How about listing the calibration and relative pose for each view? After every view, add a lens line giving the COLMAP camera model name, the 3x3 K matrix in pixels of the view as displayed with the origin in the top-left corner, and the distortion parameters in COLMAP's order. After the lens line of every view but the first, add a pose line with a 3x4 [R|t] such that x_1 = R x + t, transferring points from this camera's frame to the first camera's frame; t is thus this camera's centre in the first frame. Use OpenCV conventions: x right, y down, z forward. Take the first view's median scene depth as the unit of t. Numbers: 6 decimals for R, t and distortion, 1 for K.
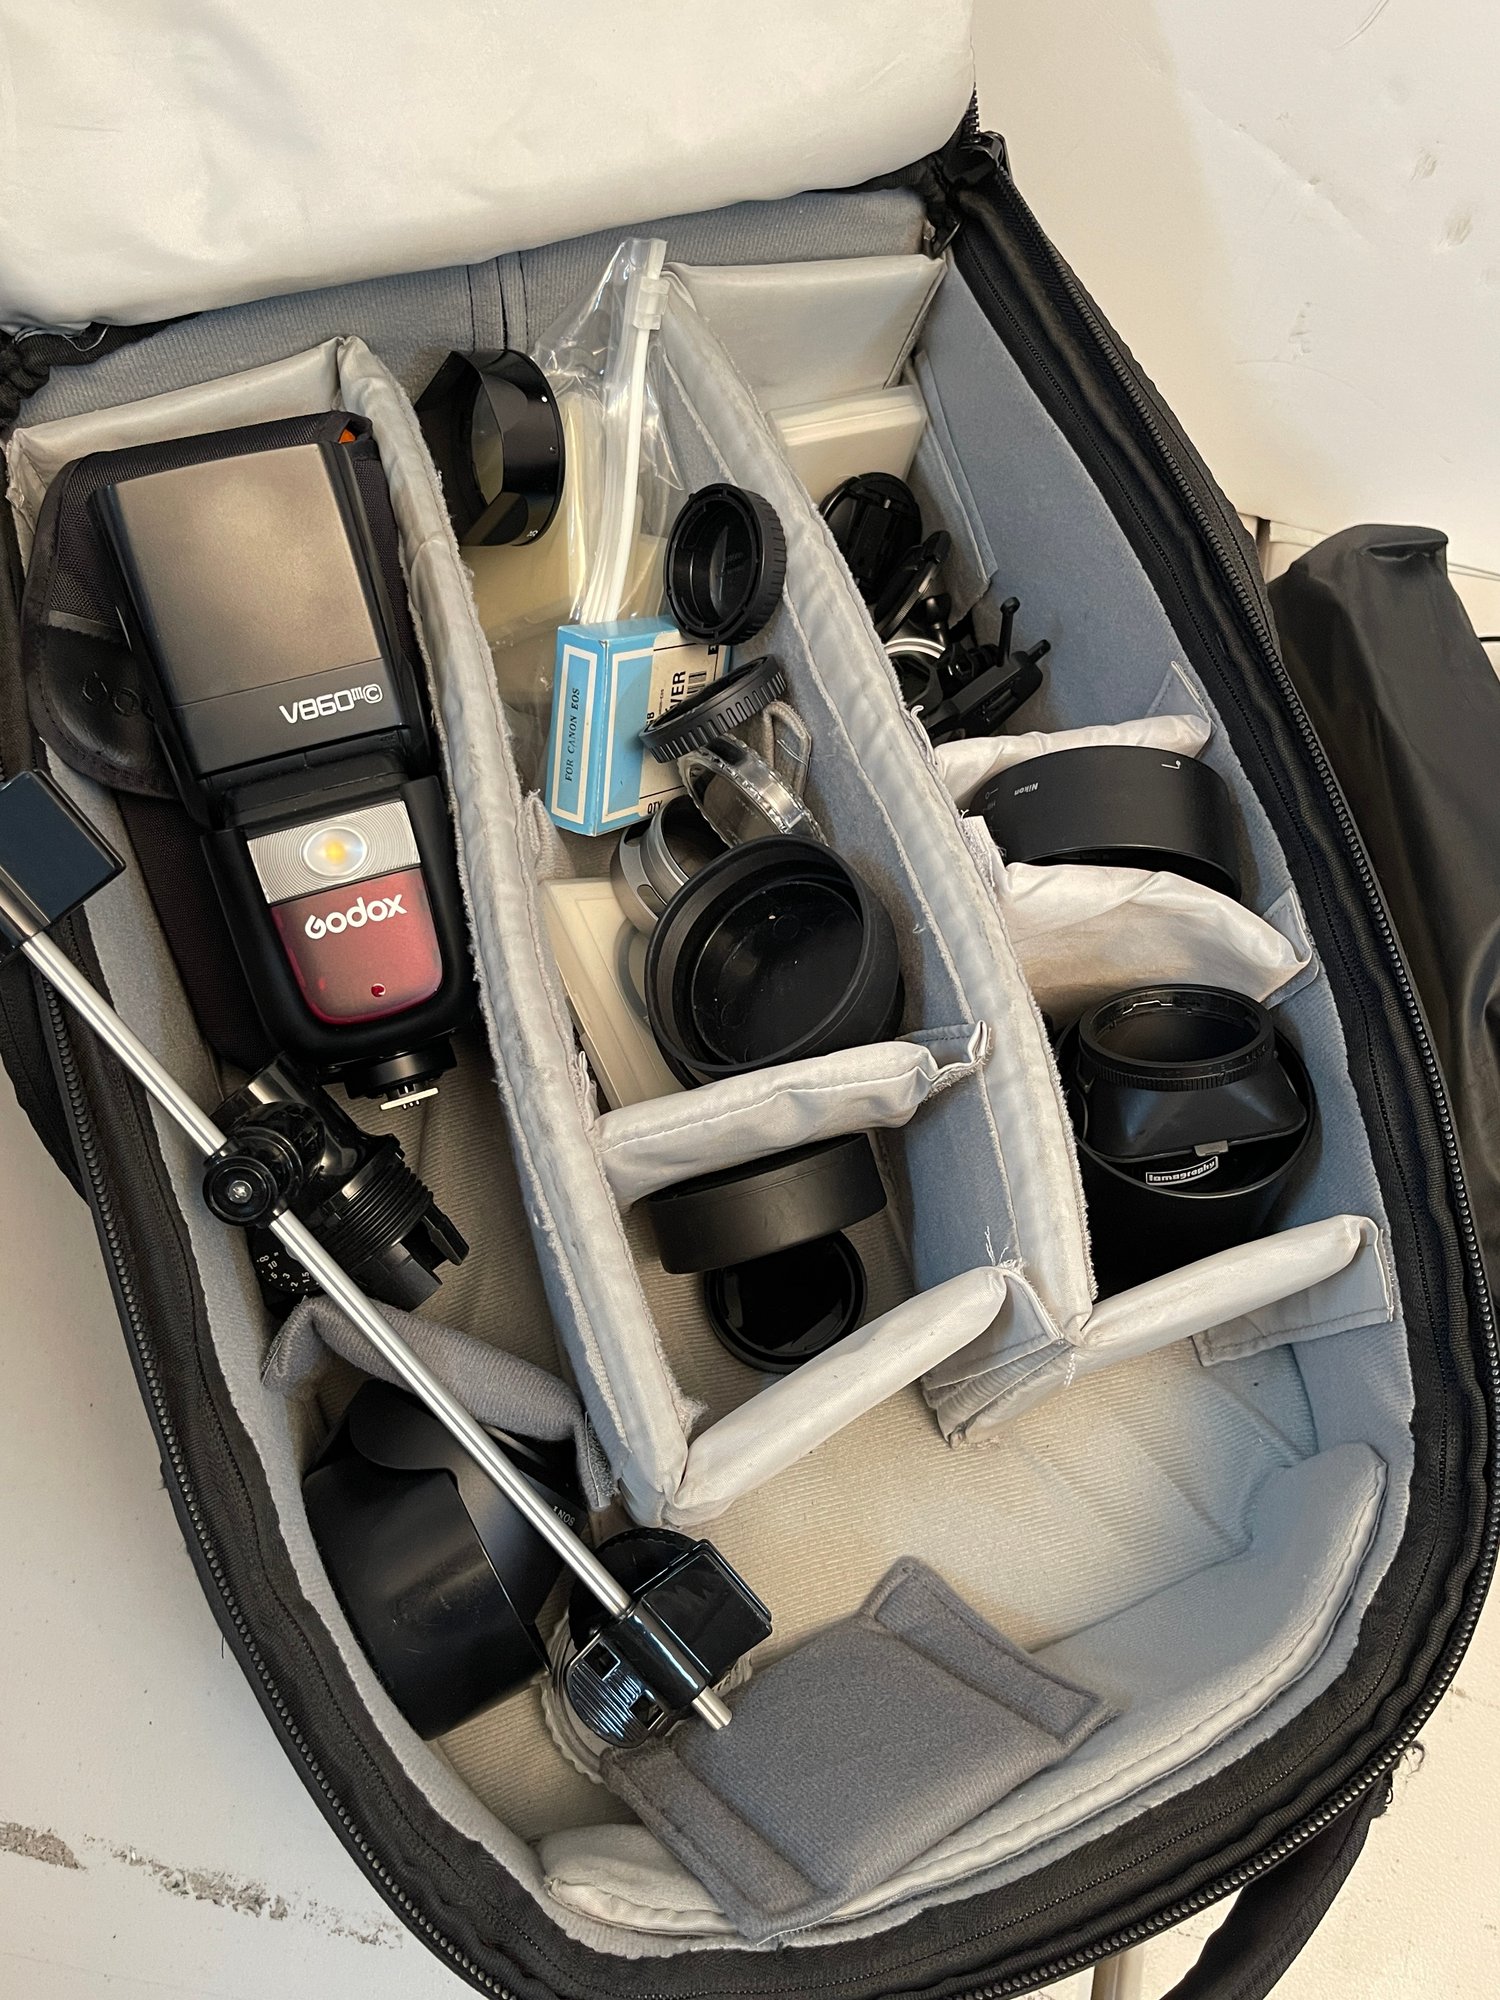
lens RADIAL K [[1613.7, 0, 750.0], [0, 1613.7, 1000.0], [0, 0, 1]] dist [0.033845, -0.035453]
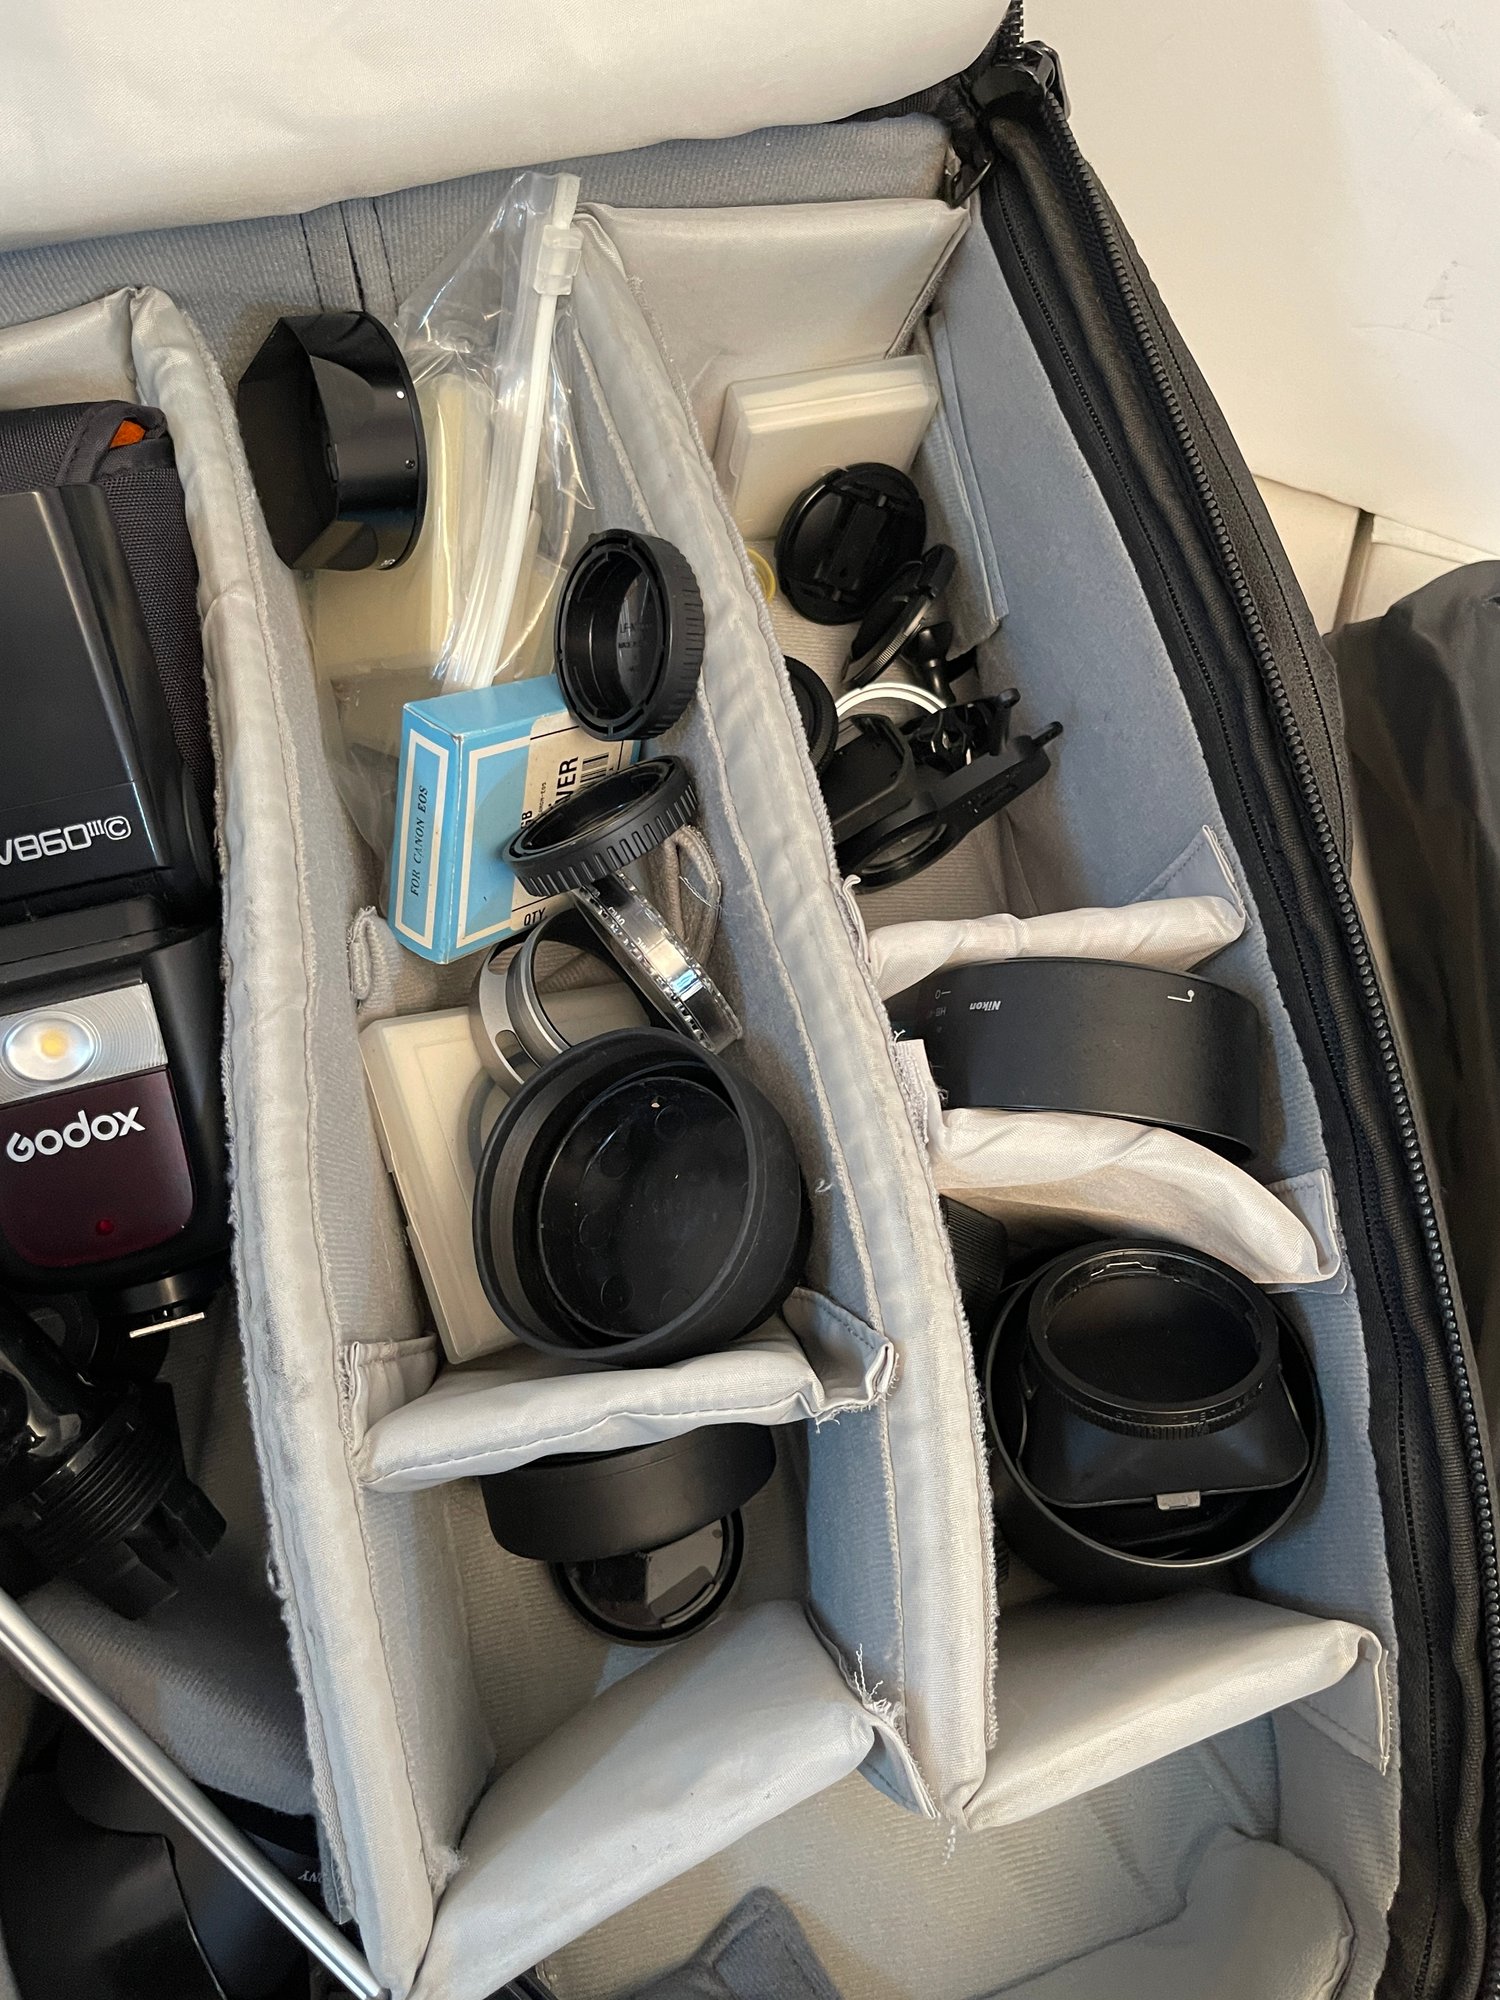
lens RADIAL K [[1638.8, 0, 750.0], [0, 1638.8, 1000.0], [0, 0, 1]] dist [0.020704, -0.008504]
pose [[0.996631, 0.078572, -0.023504, 0.072589], [-0.074880, 0.988683, 0.129995, -0.205130], [0.033452, -0.127797, 0.991236, 0.220198]]
